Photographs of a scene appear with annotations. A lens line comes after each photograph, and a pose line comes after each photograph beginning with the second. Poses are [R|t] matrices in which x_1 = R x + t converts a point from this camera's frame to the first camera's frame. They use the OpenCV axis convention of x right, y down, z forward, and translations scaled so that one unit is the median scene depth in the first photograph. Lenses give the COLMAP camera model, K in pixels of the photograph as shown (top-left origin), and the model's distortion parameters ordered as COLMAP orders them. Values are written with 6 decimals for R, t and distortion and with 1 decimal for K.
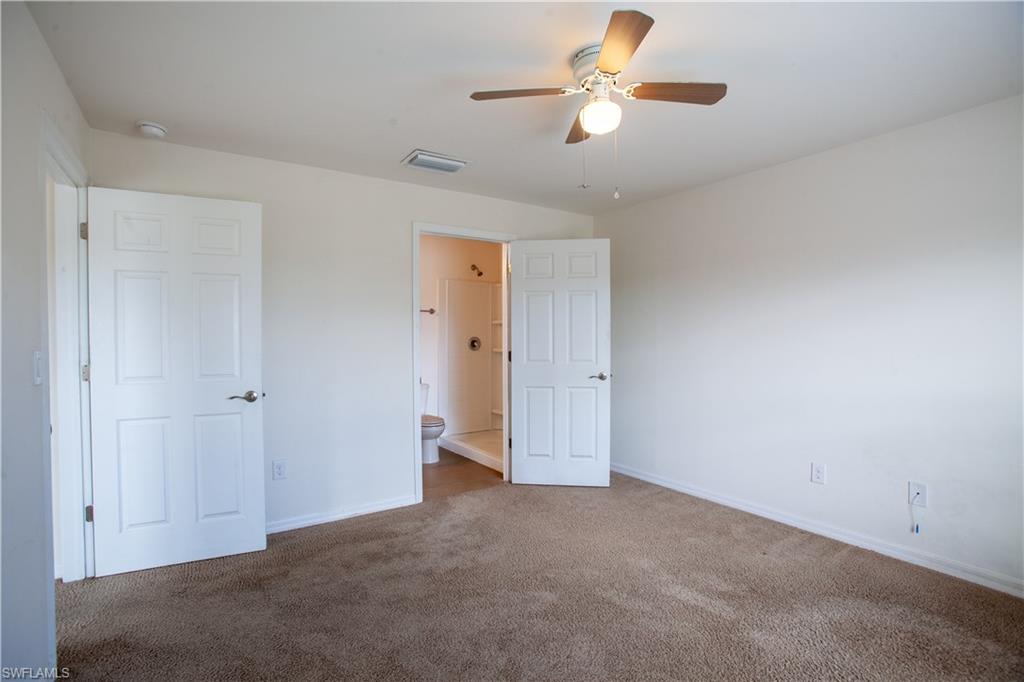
lens RADIAL K [[455.0, 0, 508.0], [0, 455.0, 340.0], [0, 0, 1]] dist [-0.000178, 0.000043]
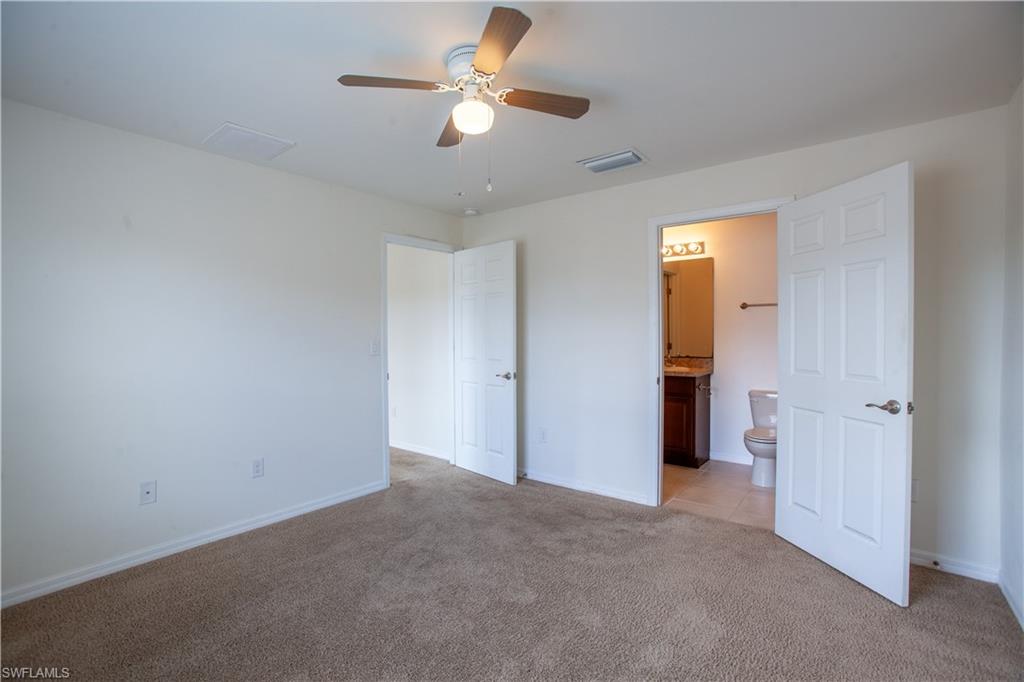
lens RADIAL K [[455.0, 0, 508.0], [0, 455.0, 340.0], [0, 0, 1]] dist [-0.000178, 0.000043]
pose [[0.375563, 0.015885, -0.926661, 0.735638], [-0.014590, 0.999831, 0.011226, -0.005022], [0.926682, 0.009303, 0.375731, 0.436375]]
